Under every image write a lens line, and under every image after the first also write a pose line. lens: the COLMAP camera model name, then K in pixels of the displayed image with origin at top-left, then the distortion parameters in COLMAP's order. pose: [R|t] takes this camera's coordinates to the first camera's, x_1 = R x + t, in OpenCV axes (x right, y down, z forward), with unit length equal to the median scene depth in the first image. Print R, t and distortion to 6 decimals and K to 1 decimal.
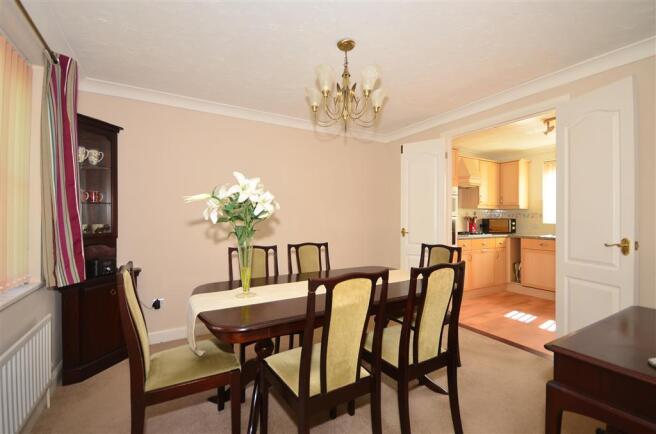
lens RADIAL K [[288.6, 0, 327.3], [0, 288.6, 219.2], [0, 0, 1]] dist [0.000225, -0.004025]
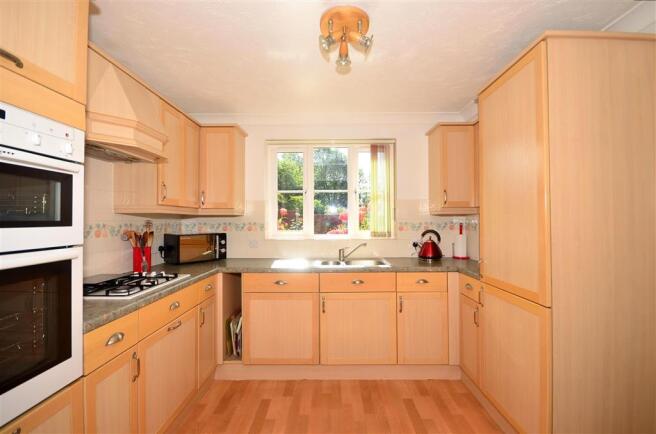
lens RADIAL K [[288.6, 0, 328.7], [0, 288.6, 215.5], [0, 0, 1]] dist [0.000225, -0.004025]
pose [[0.512422, 0.004695, 0.858721, 0.292328], [0.007938, 0.999916, -0.010204, -0.029586], [-0.858697, 0.012046, 0.512342, 0.574260]]
